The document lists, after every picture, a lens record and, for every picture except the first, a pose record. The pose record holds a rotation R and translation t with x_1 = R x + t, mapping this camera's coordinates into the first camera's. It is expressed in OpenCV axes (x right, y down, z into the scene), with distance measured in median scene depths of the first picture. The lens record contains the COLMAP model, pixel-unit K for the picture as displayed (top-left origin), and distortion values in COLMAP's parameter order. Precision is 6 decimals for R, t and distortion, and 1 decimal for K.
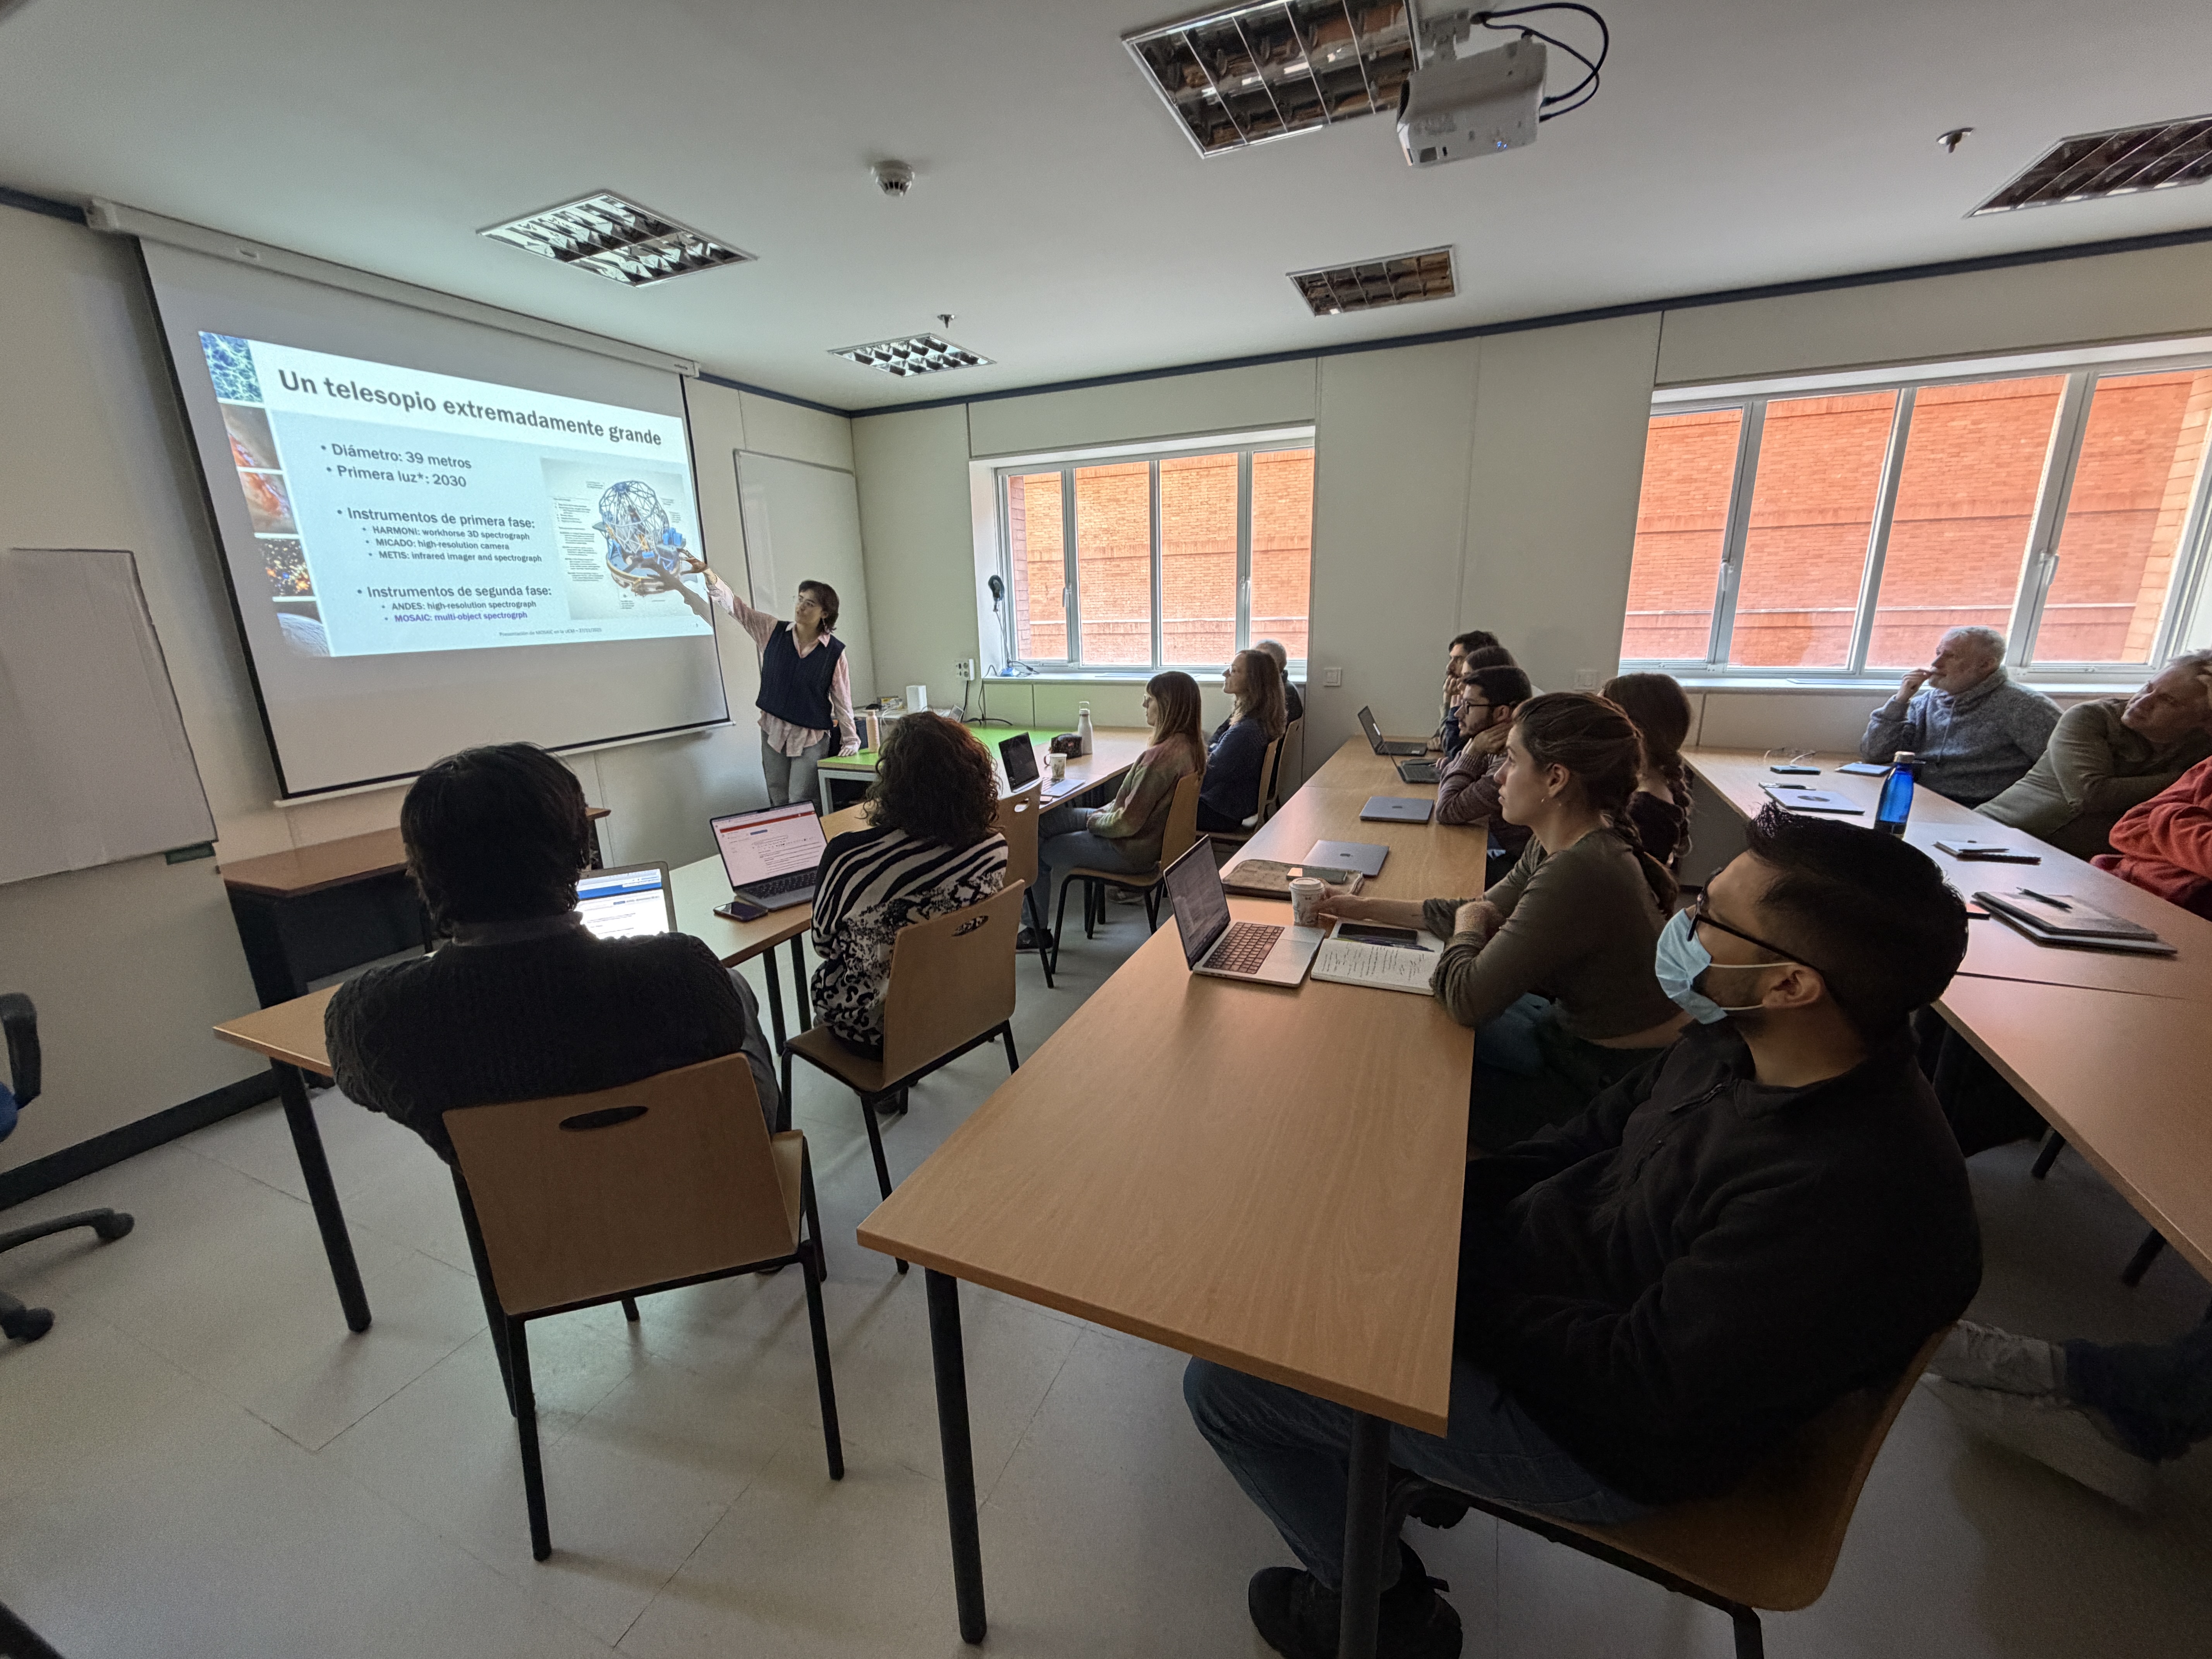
lens RADIAL K [[883.4, 0, 1103.7], [0, 883.4, 835.9], [0, 0, 1]] dist [0.000553, -0.000151]
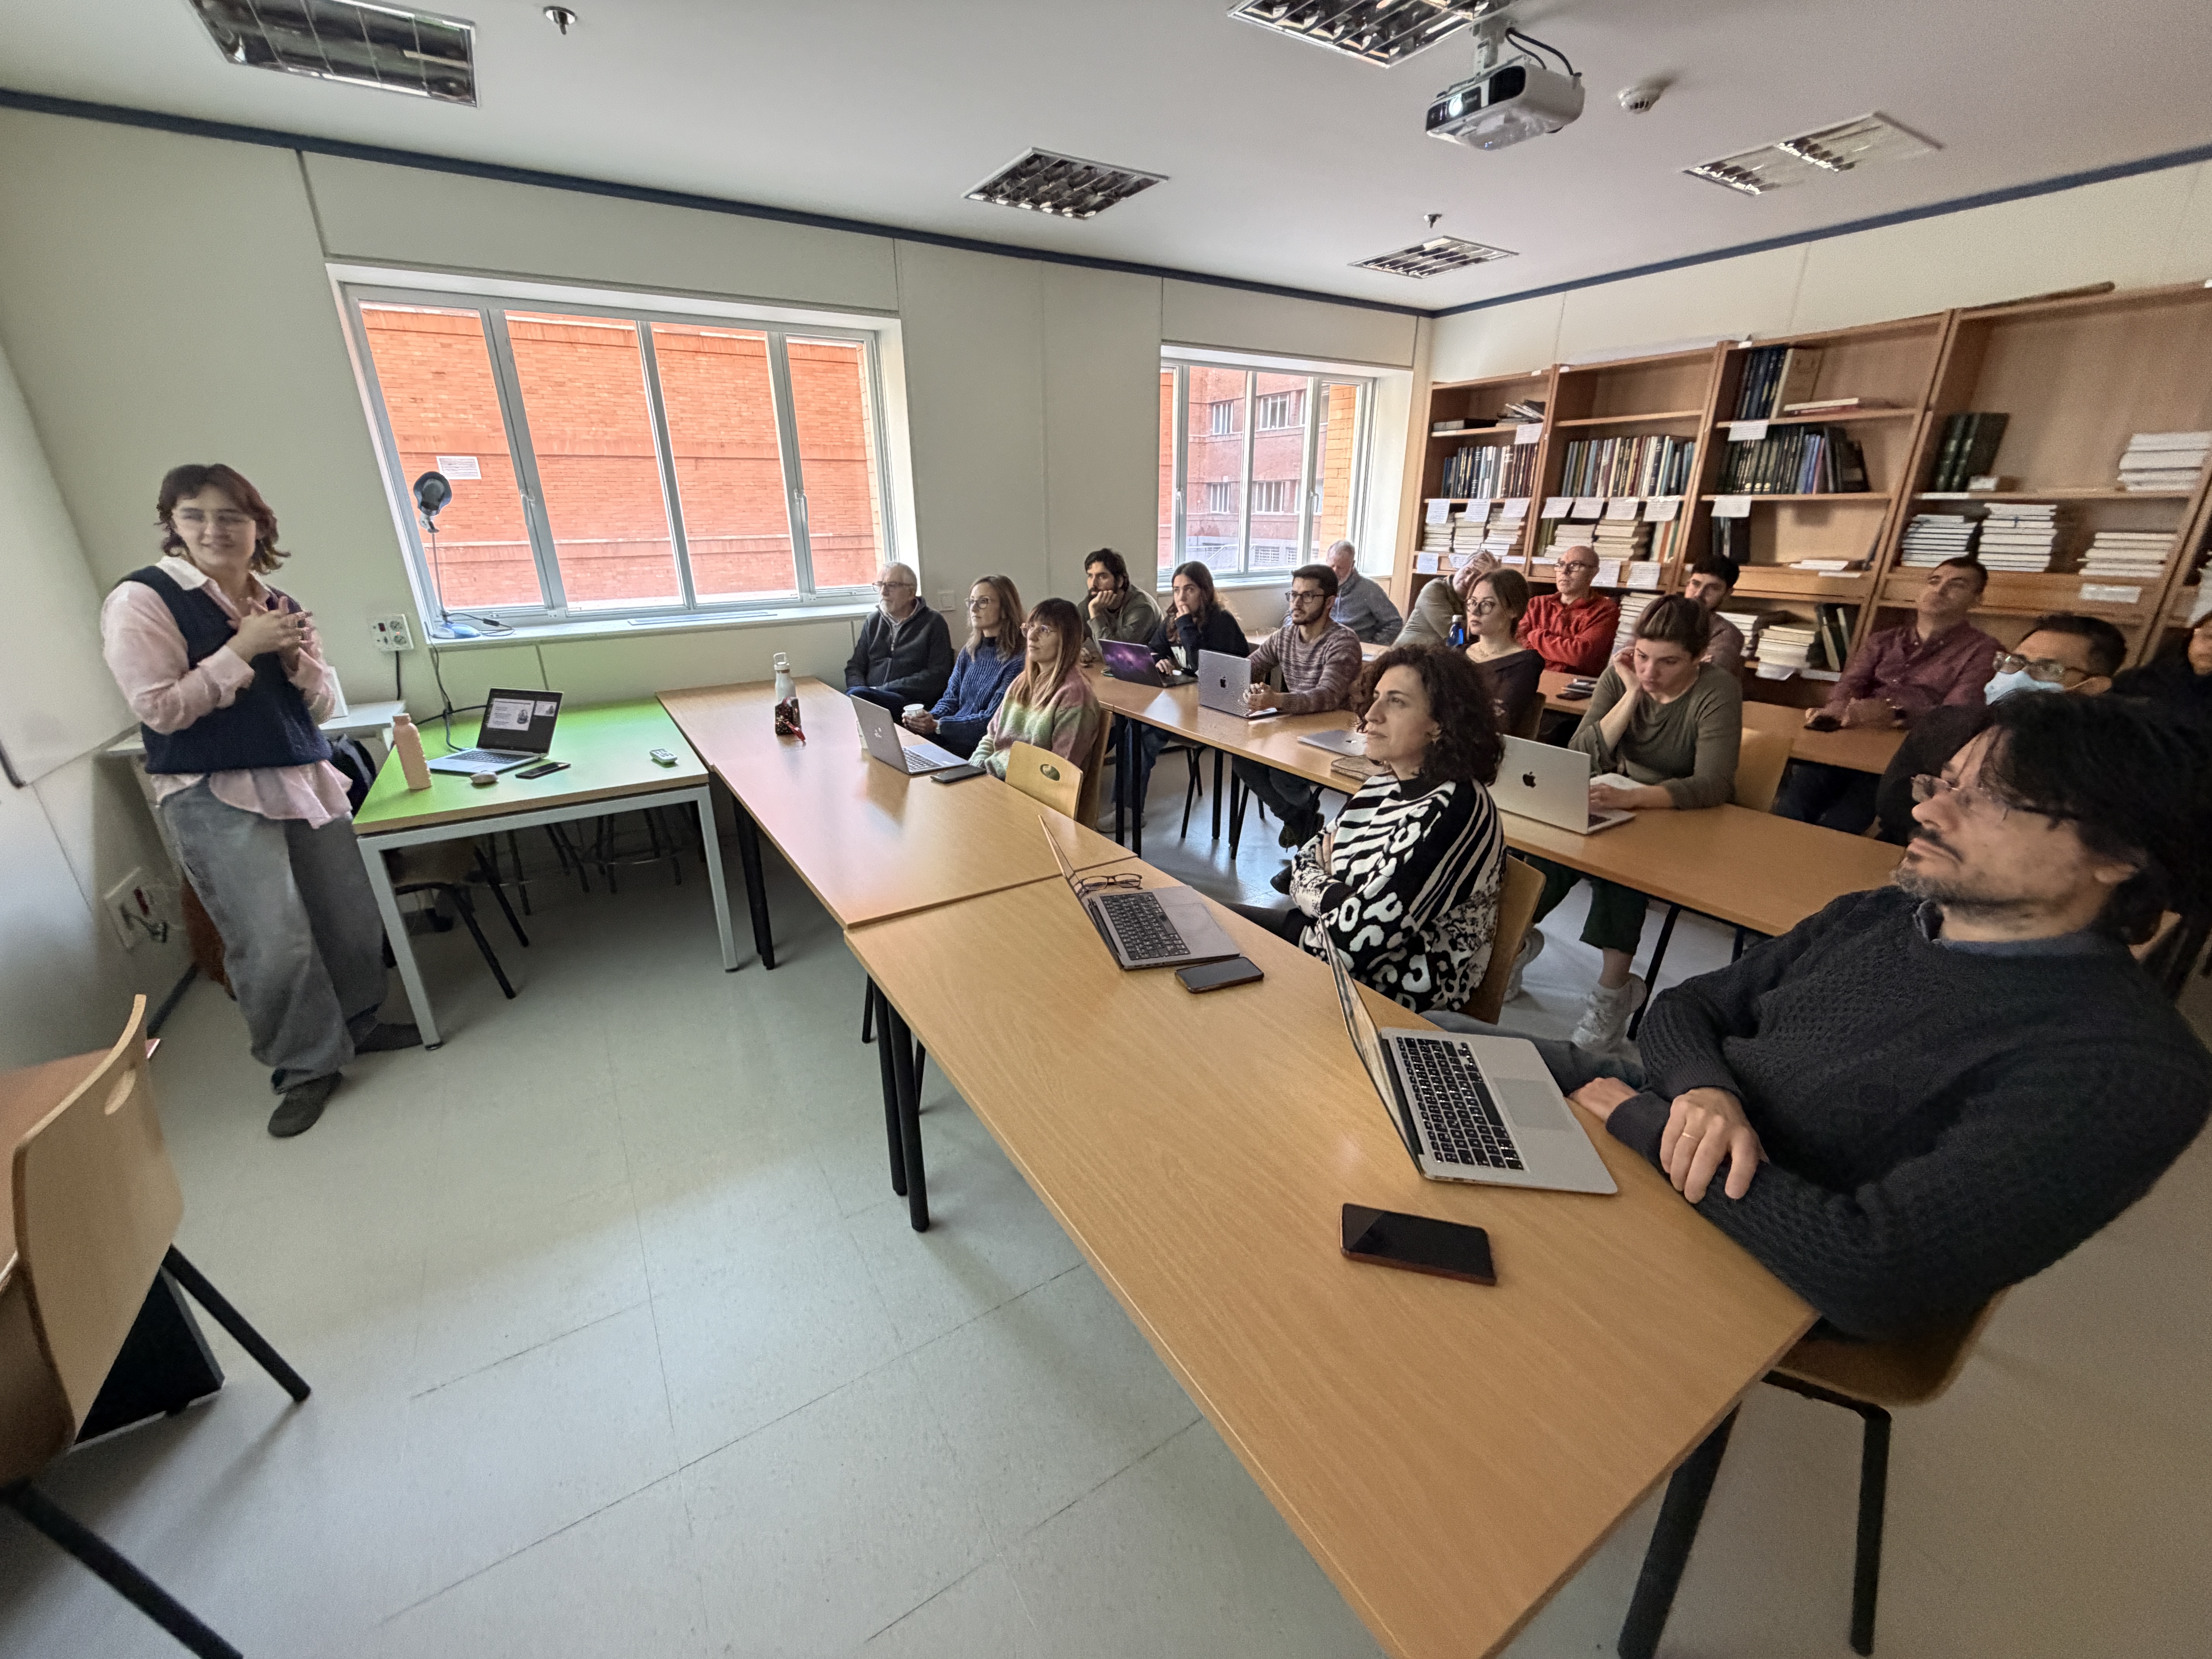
lens RADIAL K [[883.4, 0, 1108.6], [0, 883.4, 832.3], [0, 0, 1]] dist [0.000553, -0.000151]
pose [[0.560345, -0.266799, 0.784112, -0.481191], [0.207507, 0.961727, 0.178945, -0.080156], [-0.801844, 0.062438, 0.594262, 0.329093]]
